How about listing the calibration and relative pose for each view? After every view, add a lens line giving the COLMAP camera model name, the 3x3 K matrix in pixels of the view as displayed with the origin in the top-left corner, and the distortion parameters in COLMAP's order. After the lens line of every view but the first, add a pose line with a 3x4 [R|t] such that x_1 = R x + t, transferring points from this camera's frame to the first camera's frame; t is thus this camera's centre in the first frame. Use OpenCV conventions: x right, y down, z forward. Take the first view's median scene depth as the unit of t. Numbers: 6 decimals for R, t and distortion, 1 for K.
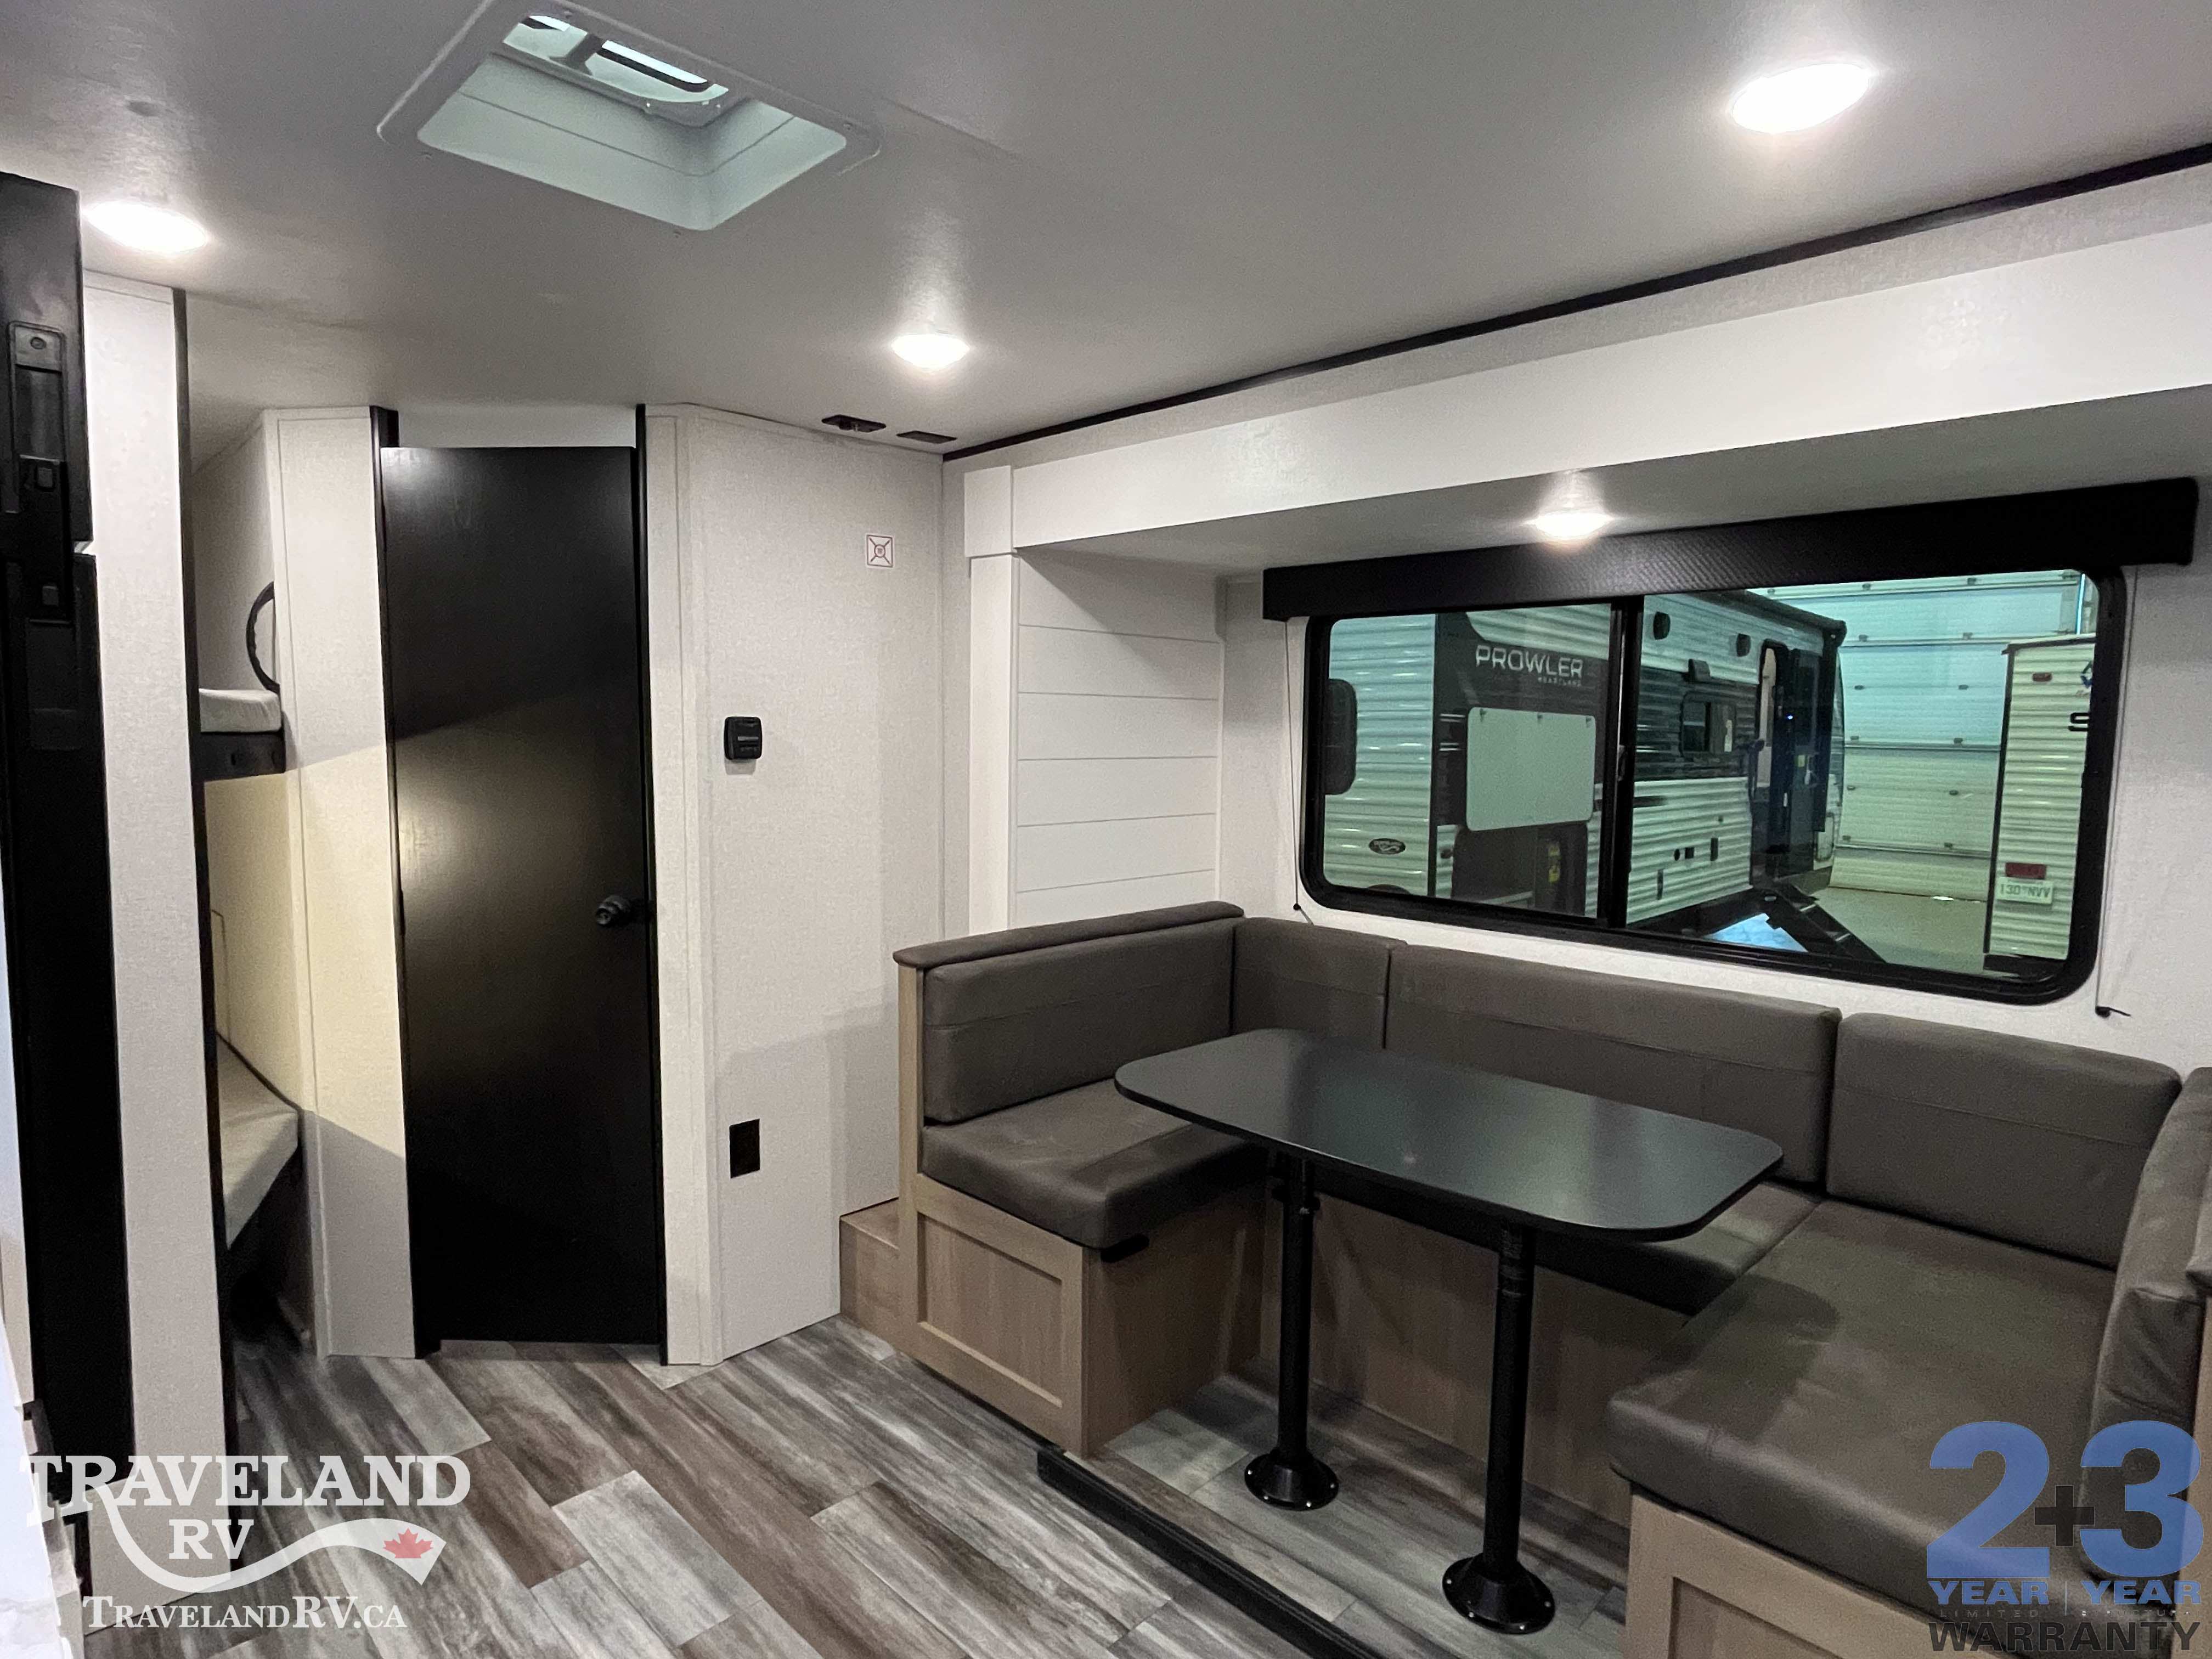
lens RADIAL K [[1204.0, 0, 1102.6], [0, 1204.0, 821.0], [0, 0, 1]] dist [-0.003416, 0.000726]
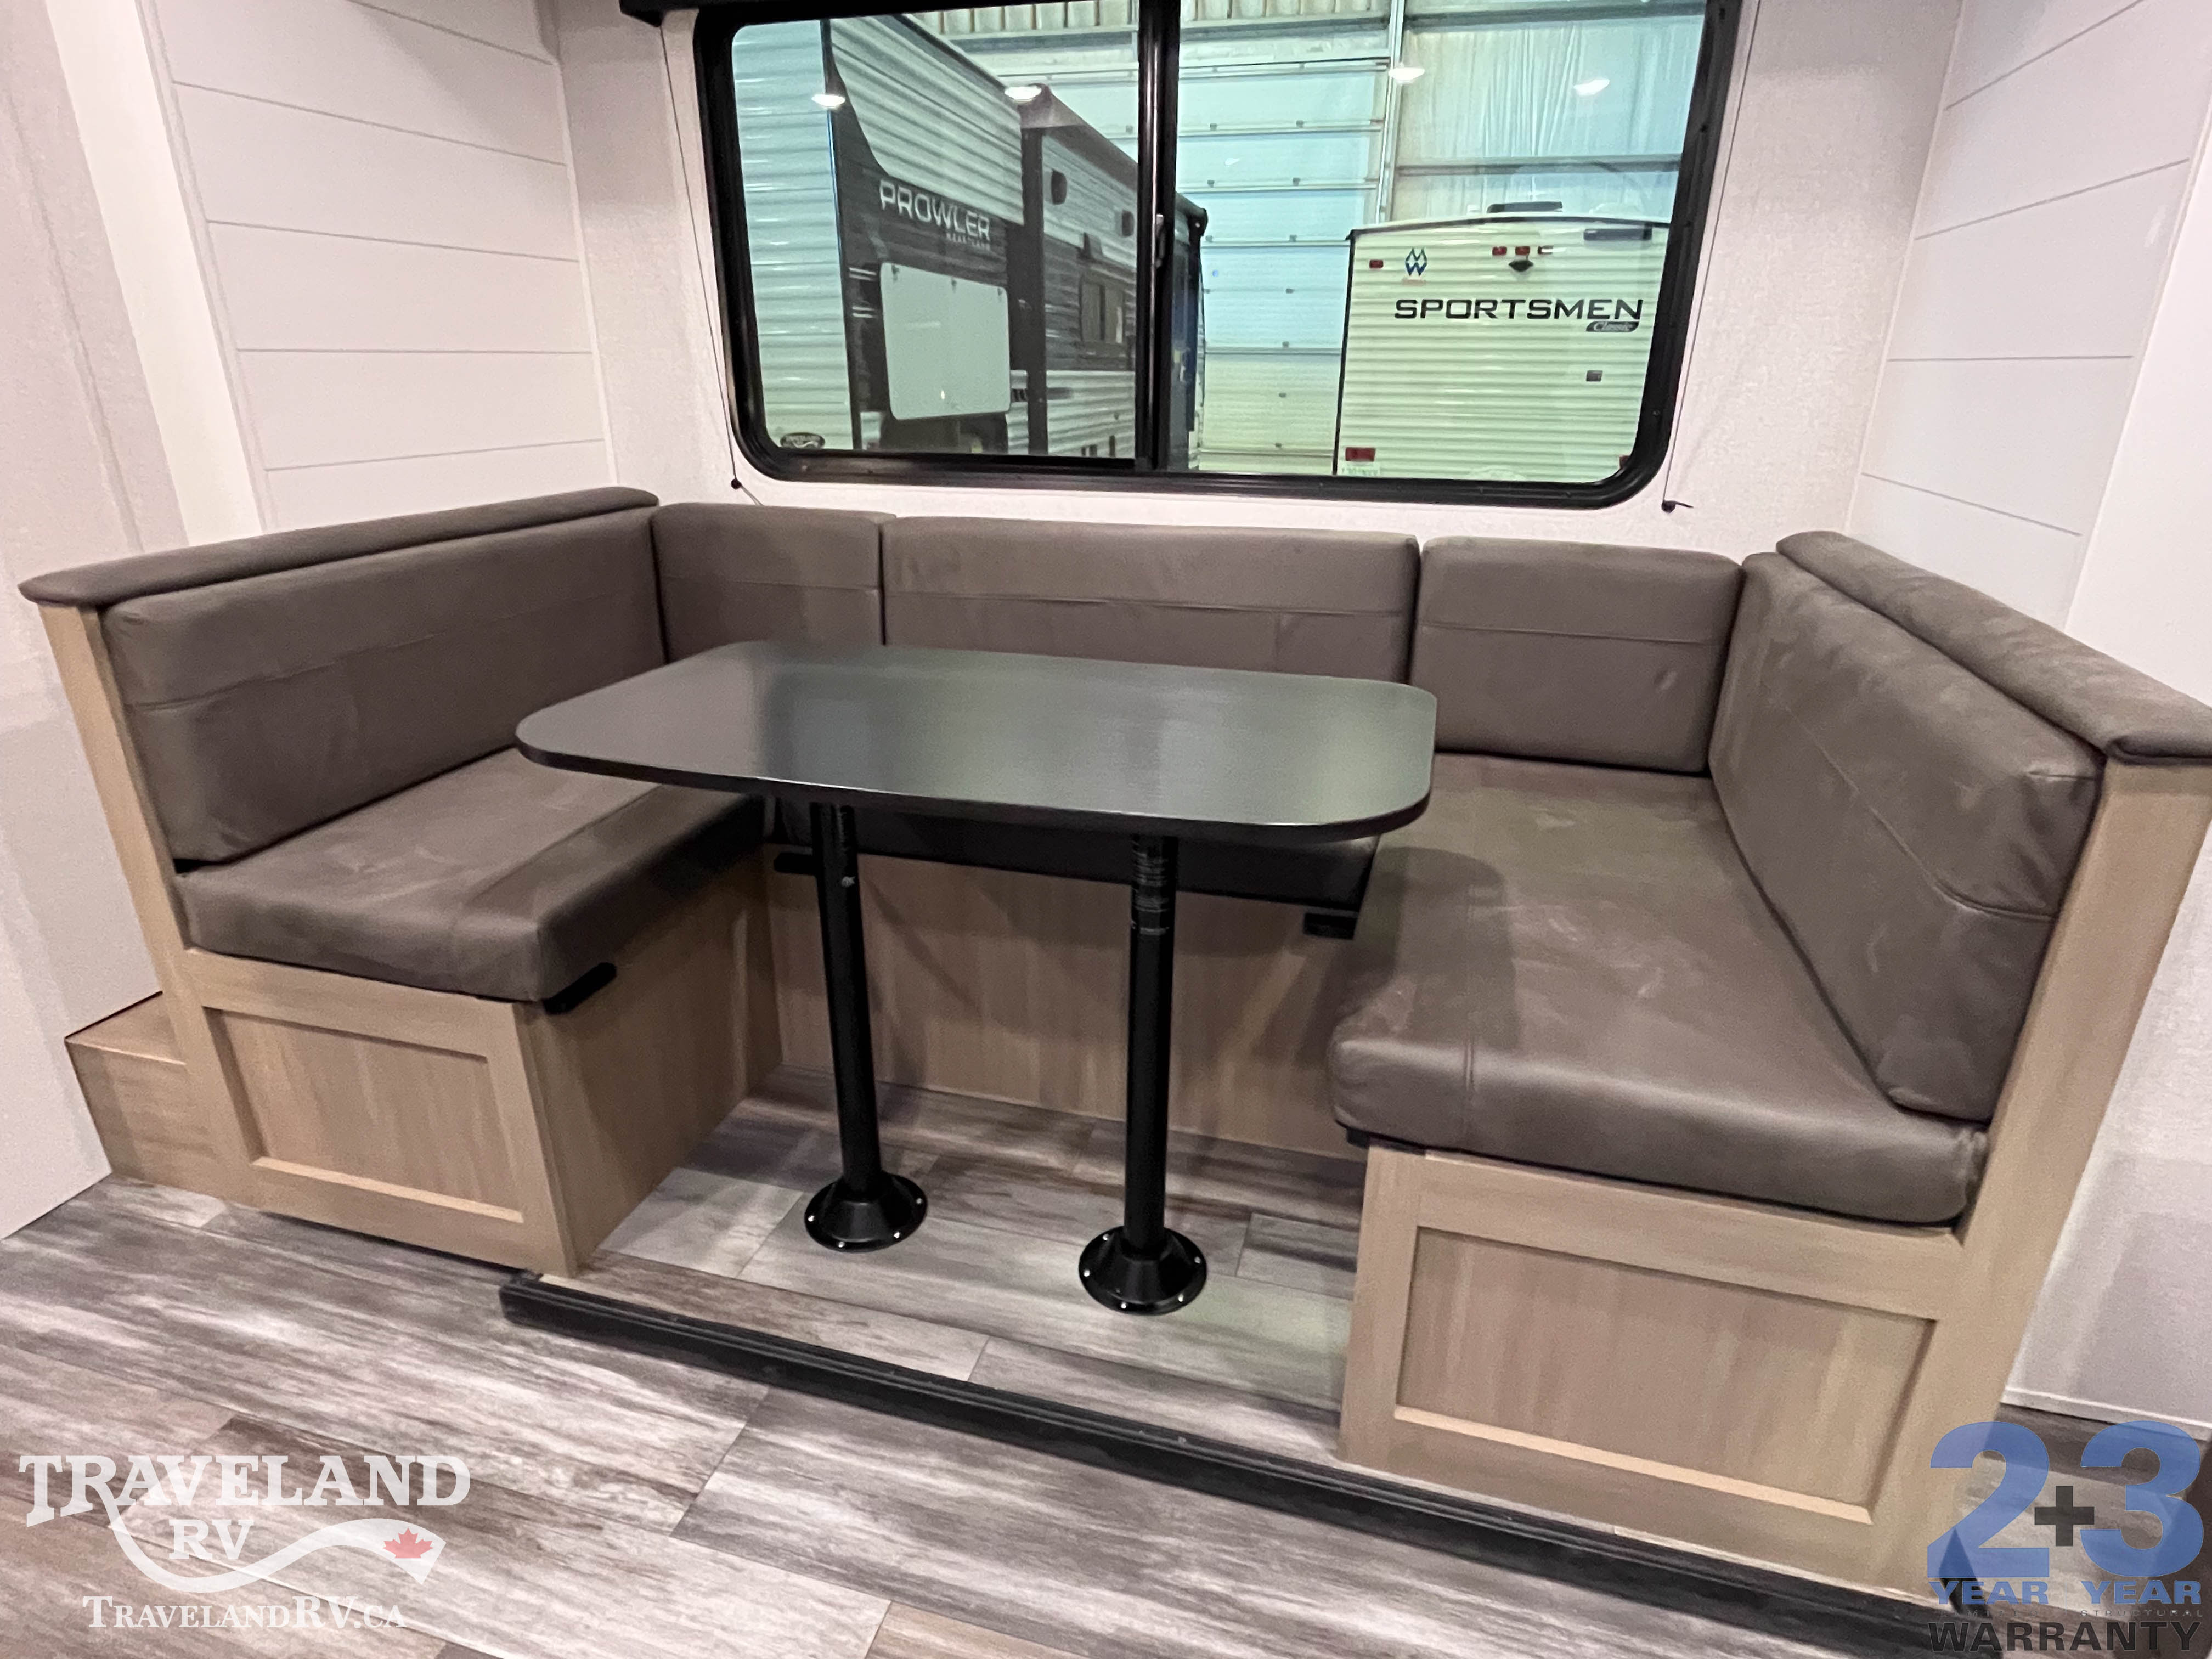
lens RADIAL K [[1204.0, 0, 1104.4], [0, 1204.0, 833.2], [0, 0, 1]] dist [-0.003416, 0.000726]
pose [[0.875196, -0.185918, 0.446617, -0.008996], [0.045955, 0.950980, 0.305819, 0.078497], [-0.481581, -0.247127, 0.840838, 0.303577]]
